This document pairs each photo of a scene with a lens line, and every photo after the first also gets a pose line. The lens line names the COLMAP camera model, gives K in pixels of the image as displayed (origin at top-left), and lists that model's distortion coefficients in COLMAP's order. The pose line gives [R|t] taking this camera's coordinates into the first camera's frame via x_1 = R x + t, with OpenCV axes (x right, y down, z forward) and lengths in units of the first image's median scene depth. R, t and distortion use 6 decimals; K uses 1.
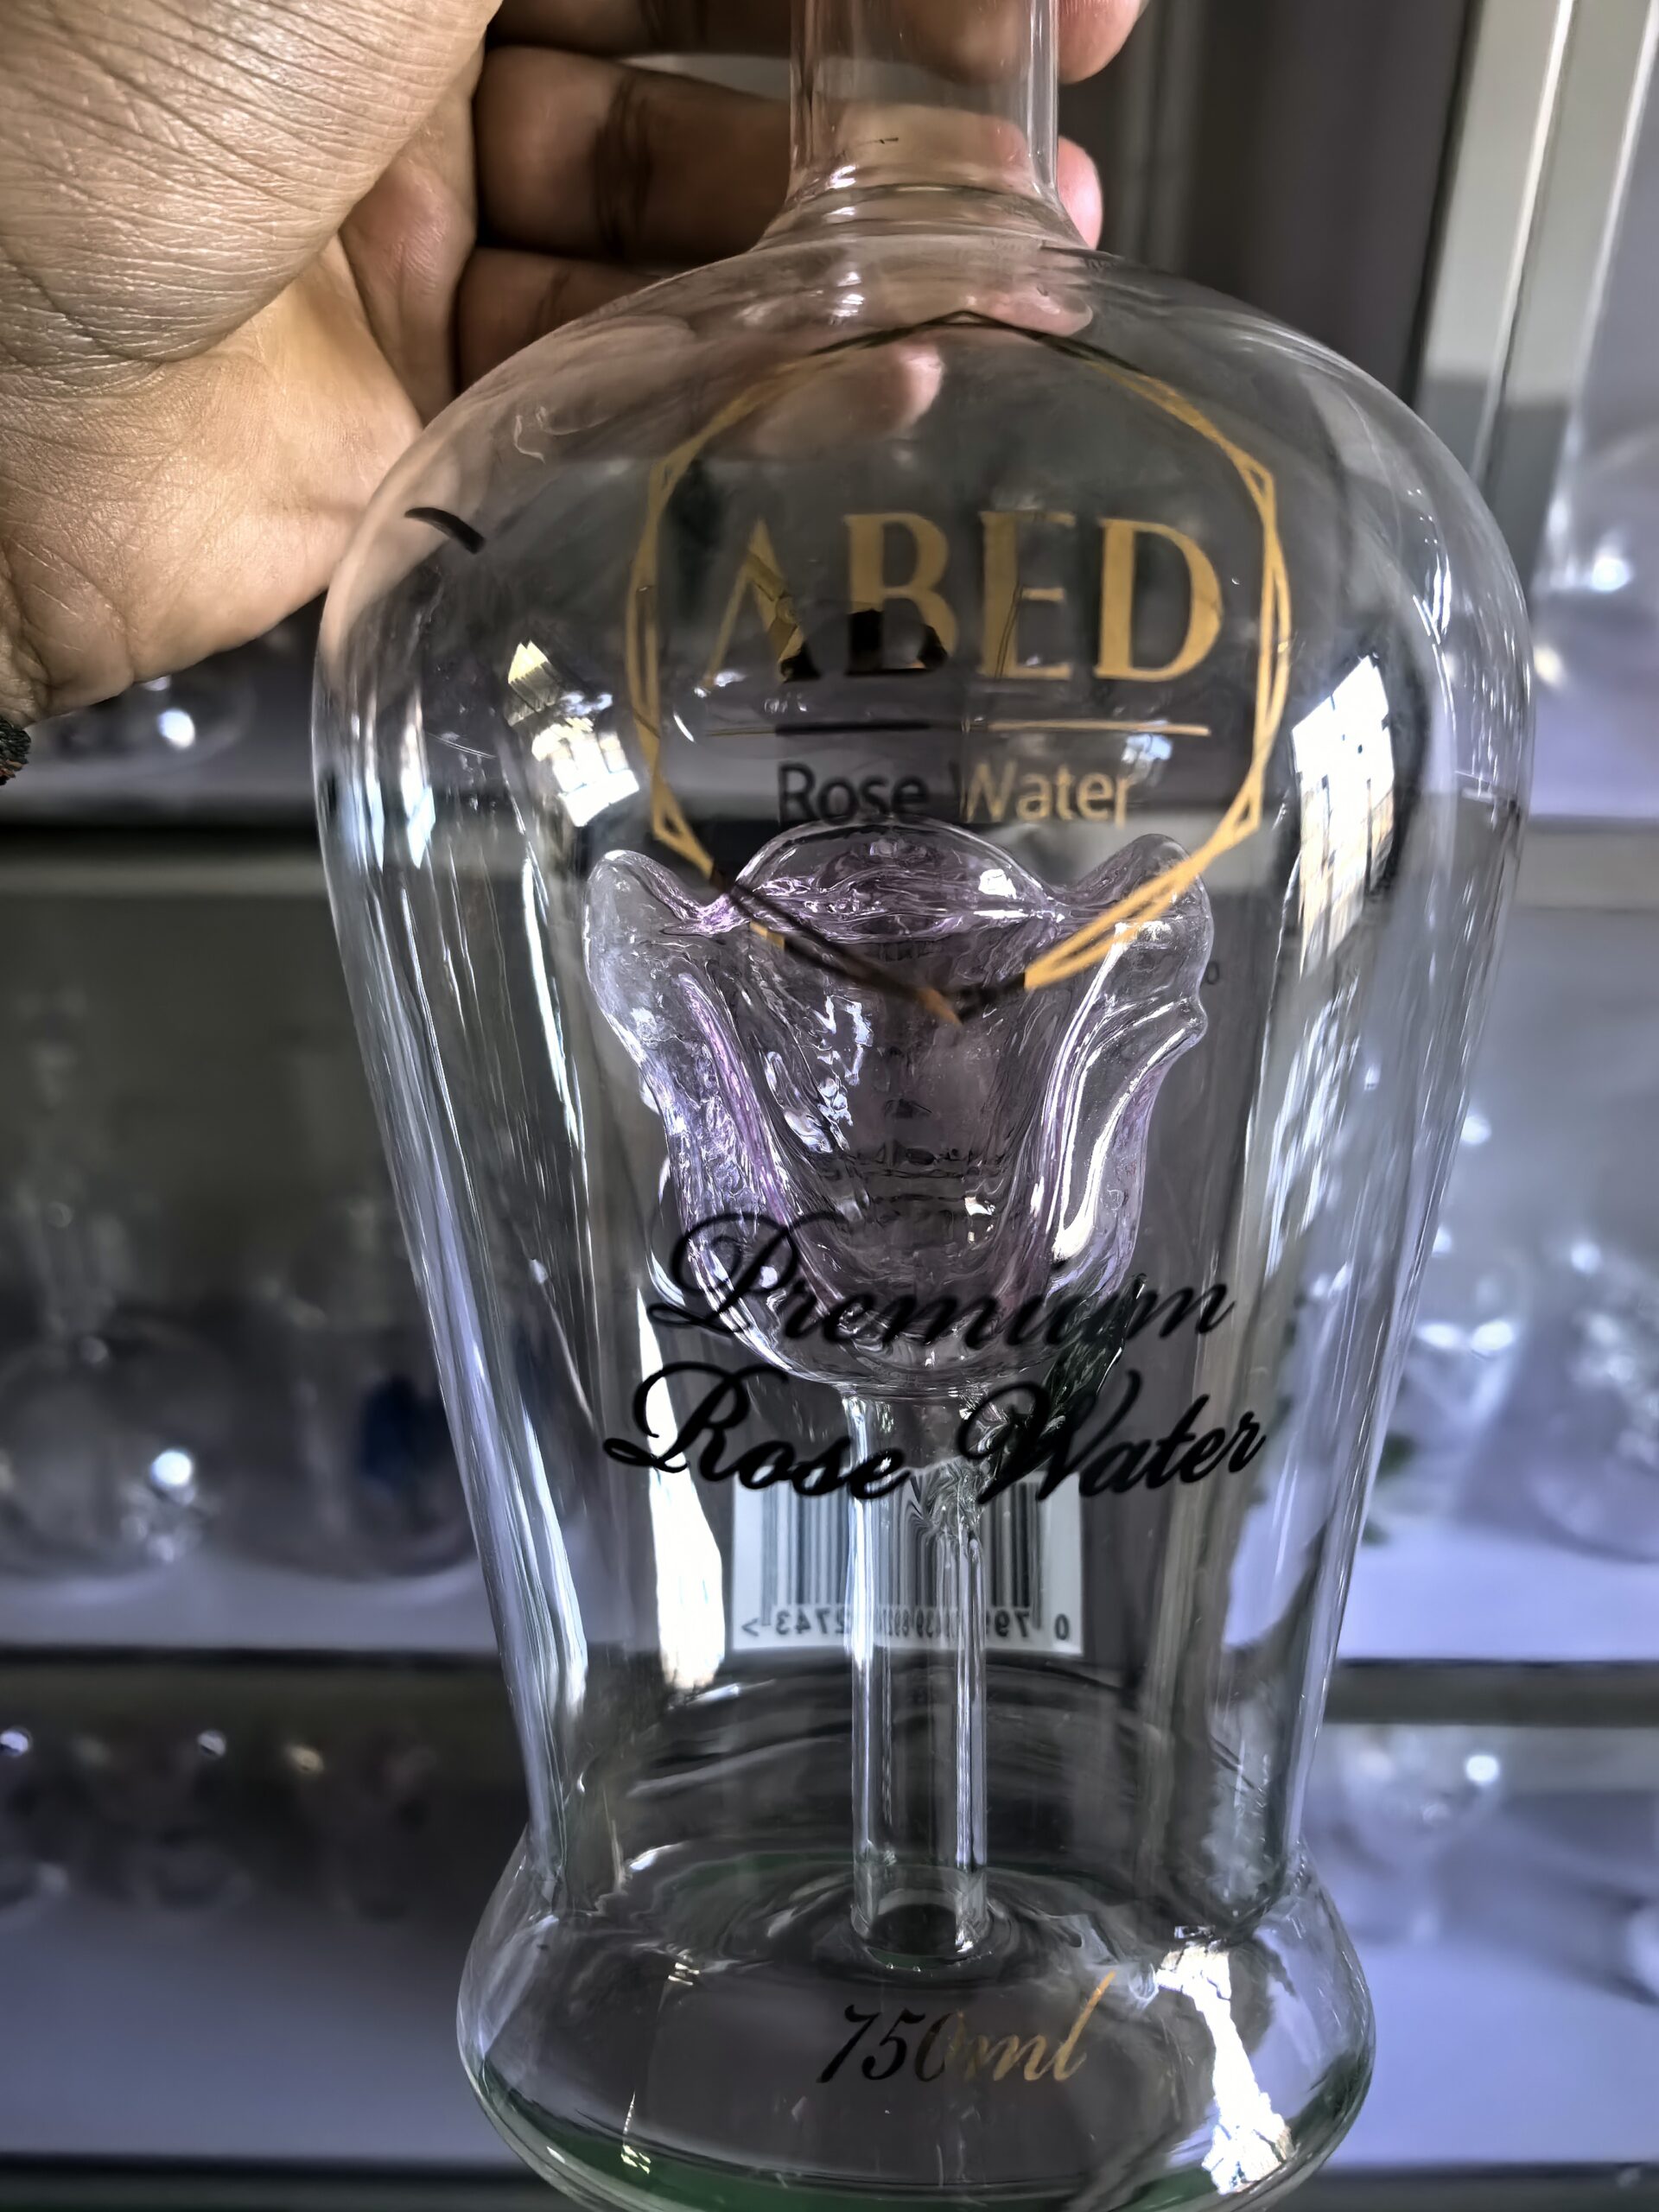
lens RADIAL K [[1707.1, 0, 829.5], [0, 1707.1, 1106.0], [0, 0, 1]] dist [0.056676, 0.001223]
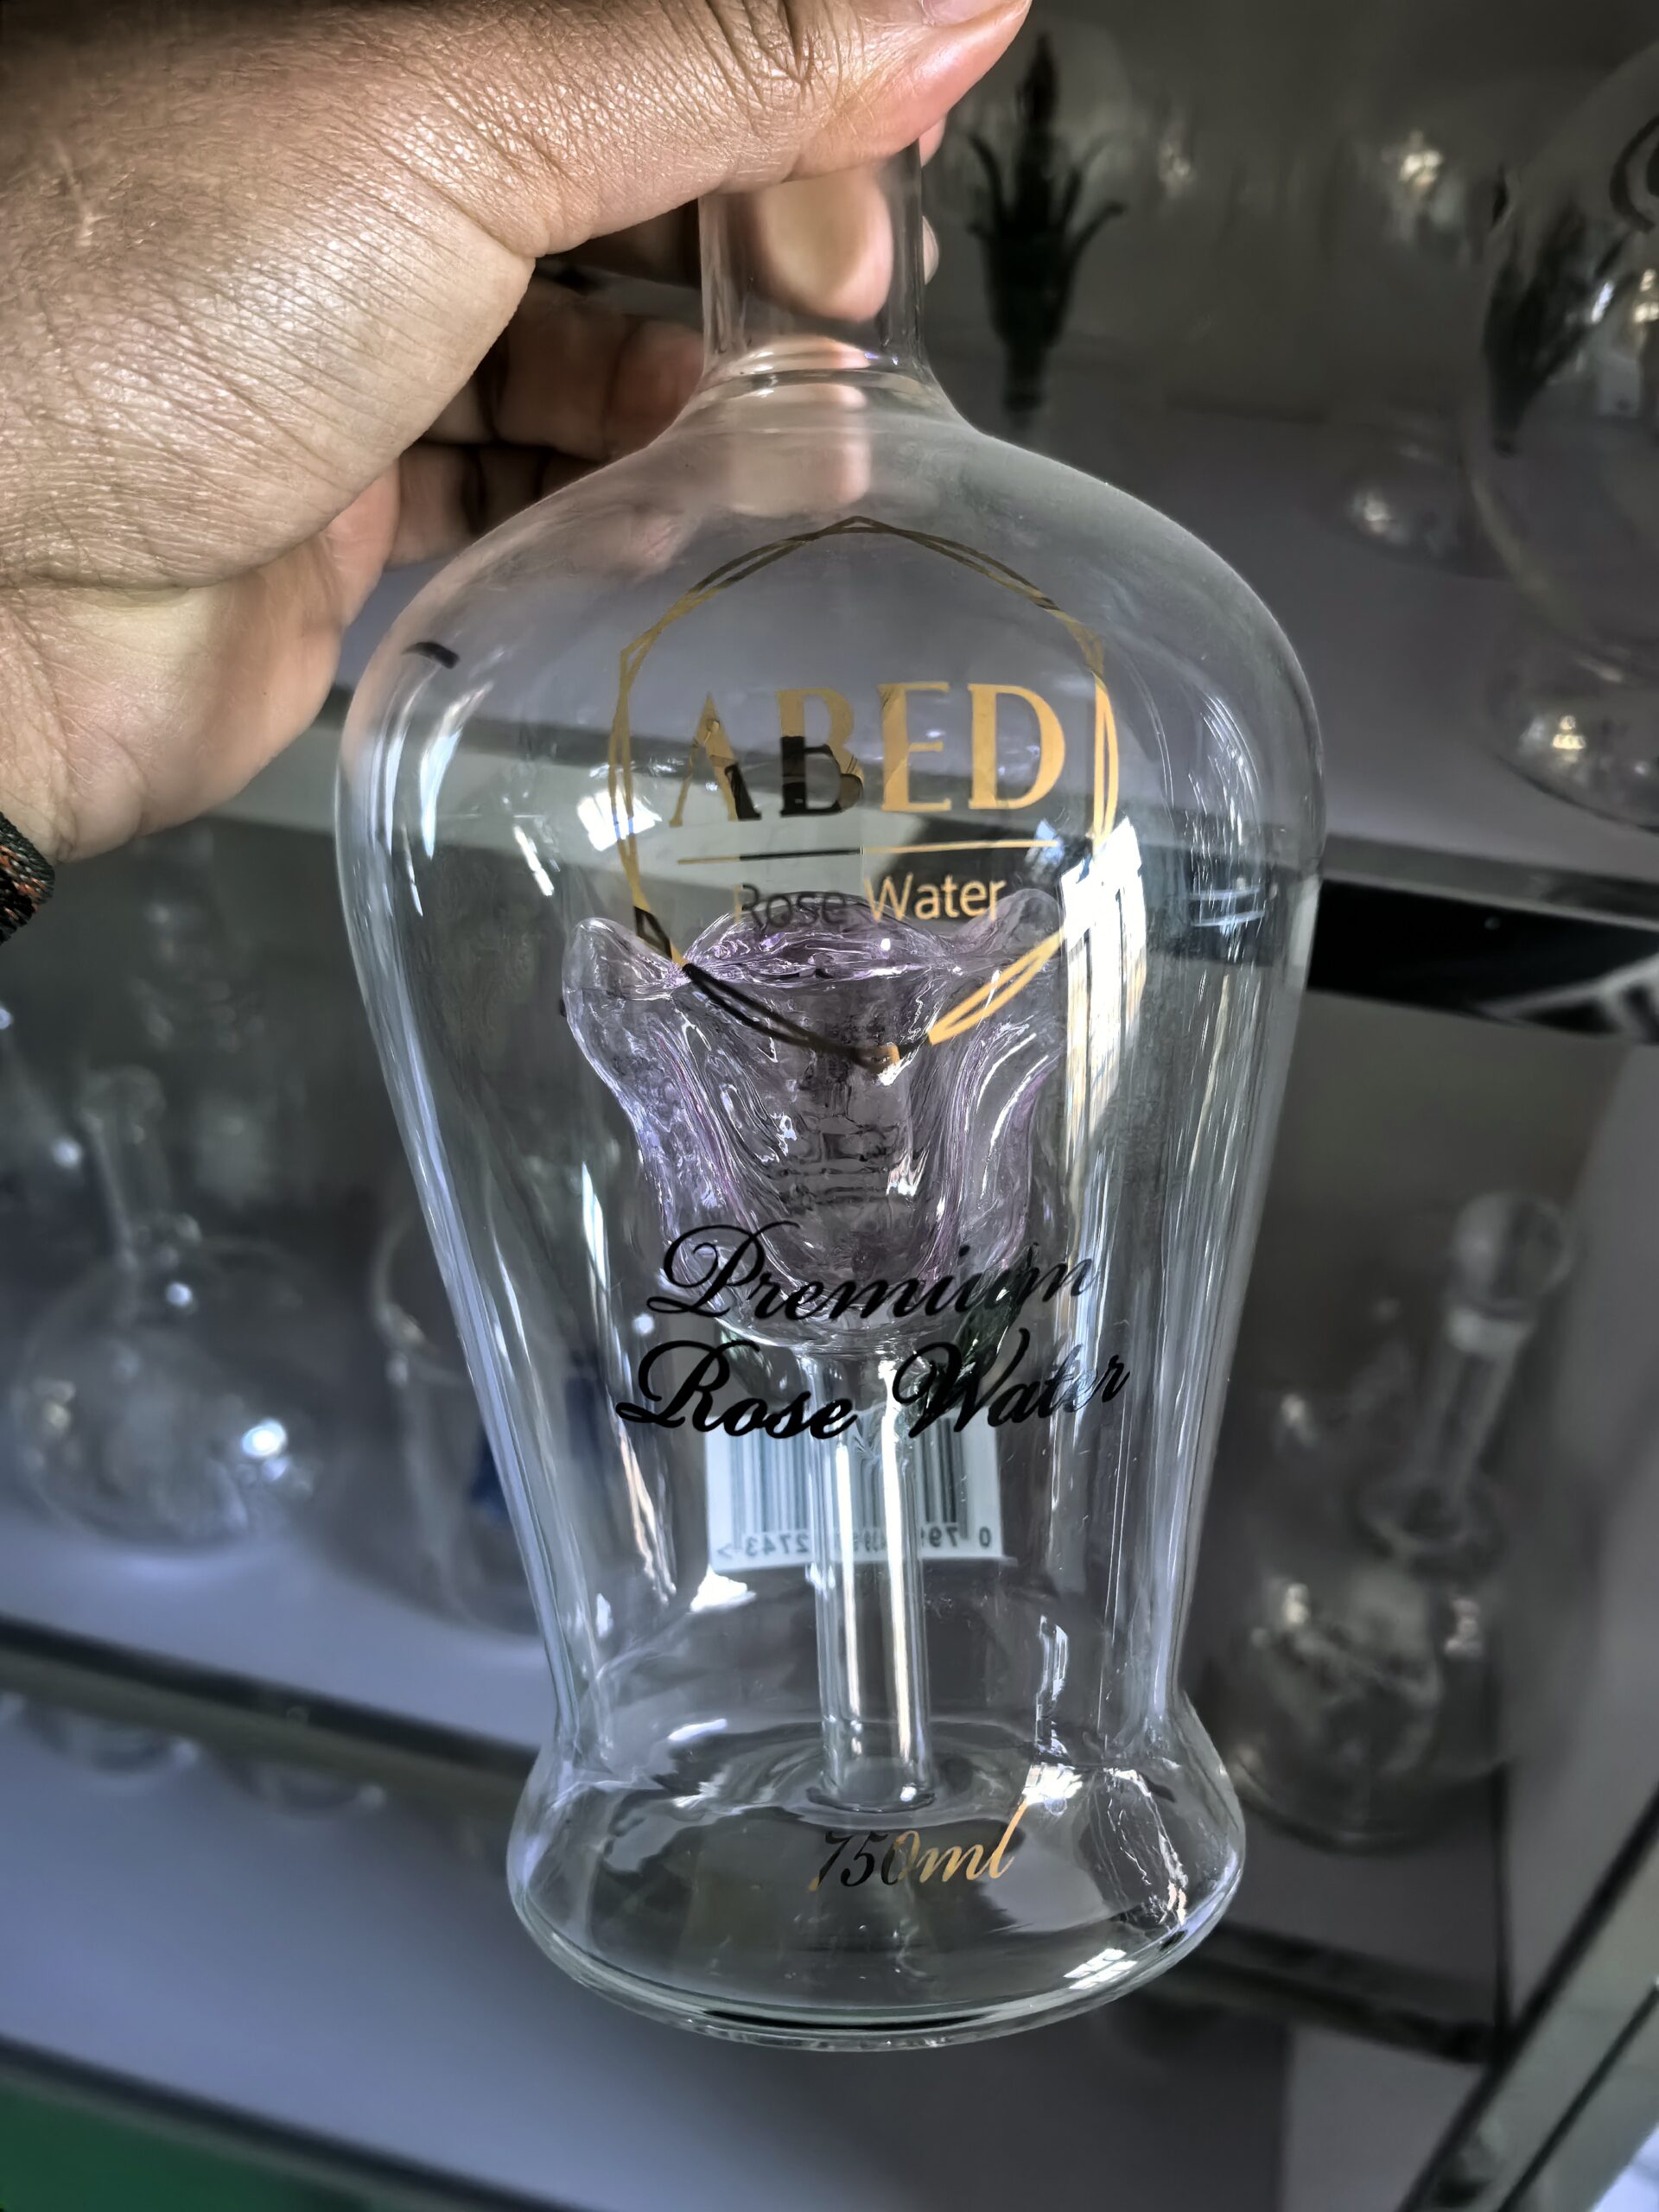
lens RADIAL K [[1749.5, 0, 829.5], [0, 1749.5, 1106.0], [0, 0, 1]] dist [0.316934, -0.000105]
pose [[0.997741, -0.047555, 0.047454, -0.024000], [0.045546, 0.998056, 0.042550, -0.074580], [-0.049385, -0.040293, 0.997967, -0.311257]]
